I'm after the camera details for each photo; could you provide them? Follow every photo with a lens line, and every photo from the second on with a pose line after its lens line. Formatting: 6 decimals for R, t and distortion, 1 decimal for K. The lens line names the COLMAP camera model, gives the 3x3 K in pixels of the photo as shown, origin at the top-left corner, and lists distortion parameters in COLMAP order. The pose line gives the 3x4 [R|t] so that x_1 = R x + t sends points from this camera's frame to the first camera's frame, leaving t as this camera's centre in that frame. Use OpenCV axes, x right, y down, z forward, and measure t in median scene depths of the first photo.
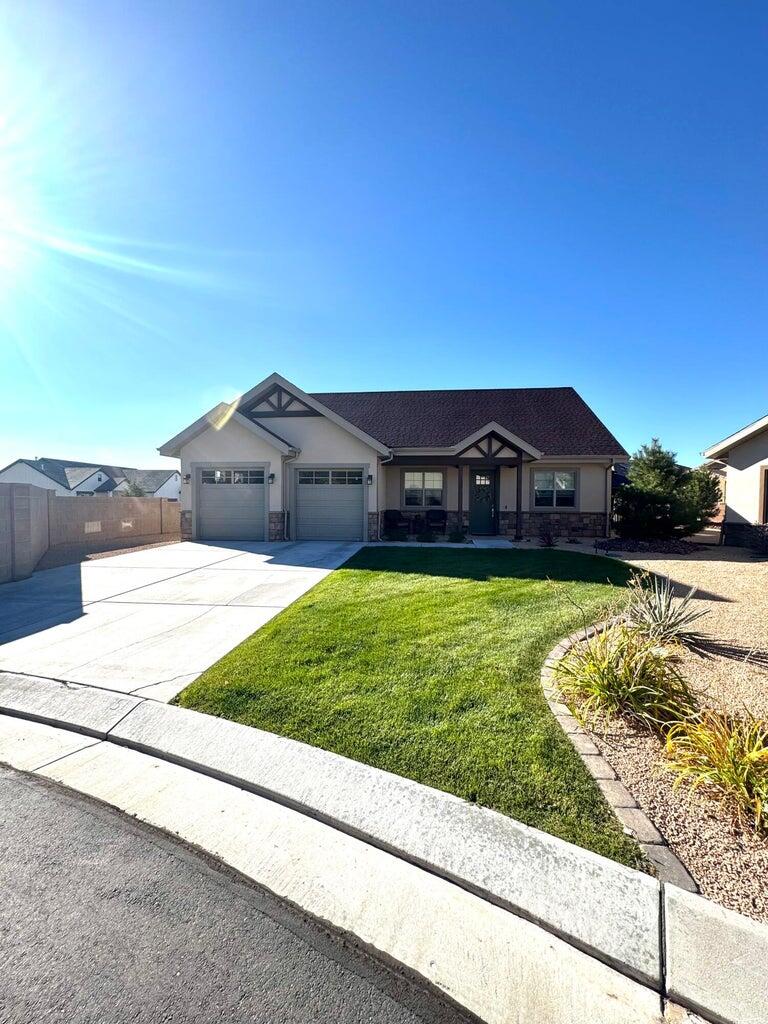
lens RADIAL K [[408.1, 0, 386.1], [0, 408.1, 509.5], [0, 0, 1]] dist [-0.004240, 0.001412]
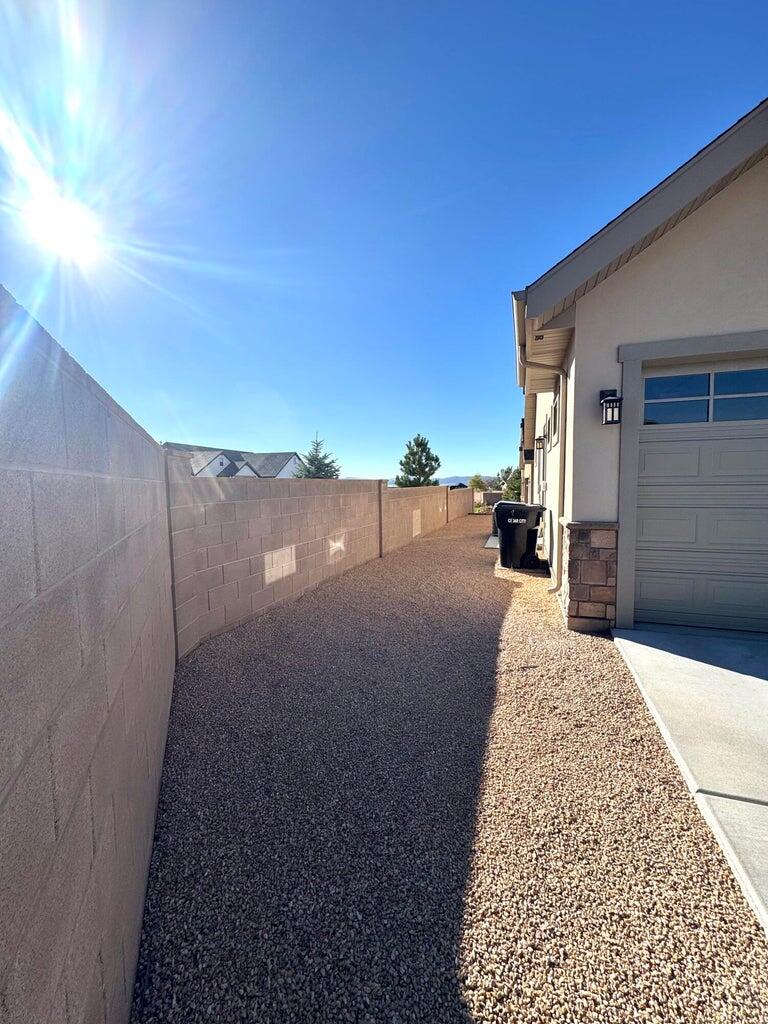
lens RADIAL K [[408.1, 0, 389.3], [0, 408.1, 510.0], [0, 0, 1]] dist [-0.004240, 0.001412]
pose [[0.978627, -0.001545, -0.205638, -0.557583], [0.010475, 0.999048, 0.042341, -0.018585], [0.205376, -0.043590, 0.977712, 0.676842]]
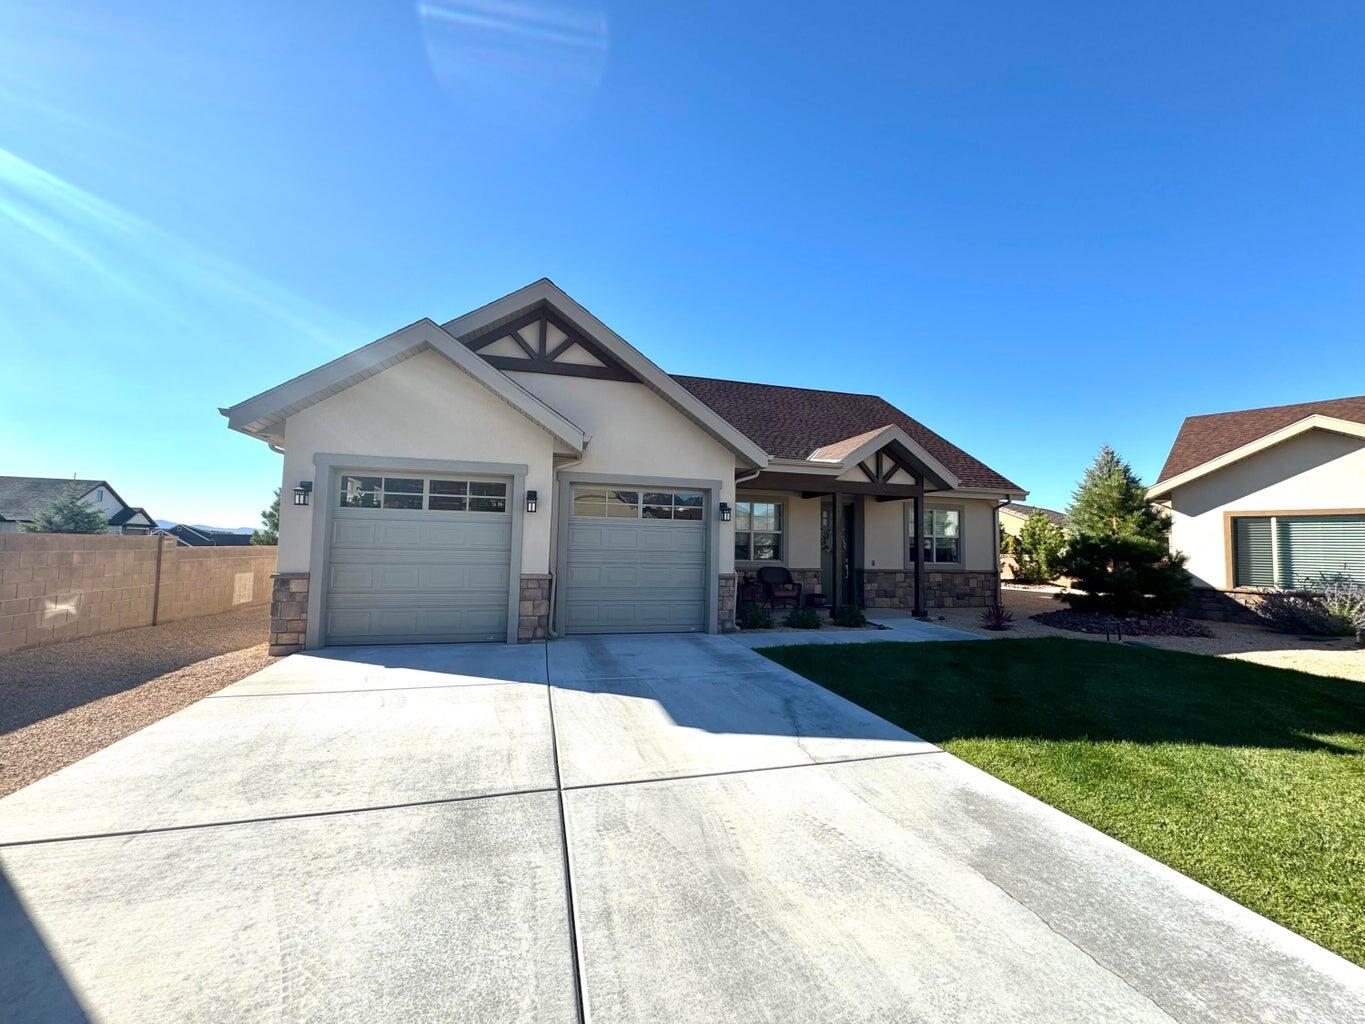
lens RADIAL K [[544.0, 0, 685.6], [0, 544.0, 508.6], [0, 0, 1]] dist [-0.004240, 0.001412]
pose [[0.929889, 0.038080, 0.365864, -0.323401], [-0.005579, 0.995973, -0.089483, -0.014211], [-0.367798, 0.081168, 0.926356, 0.359455]]
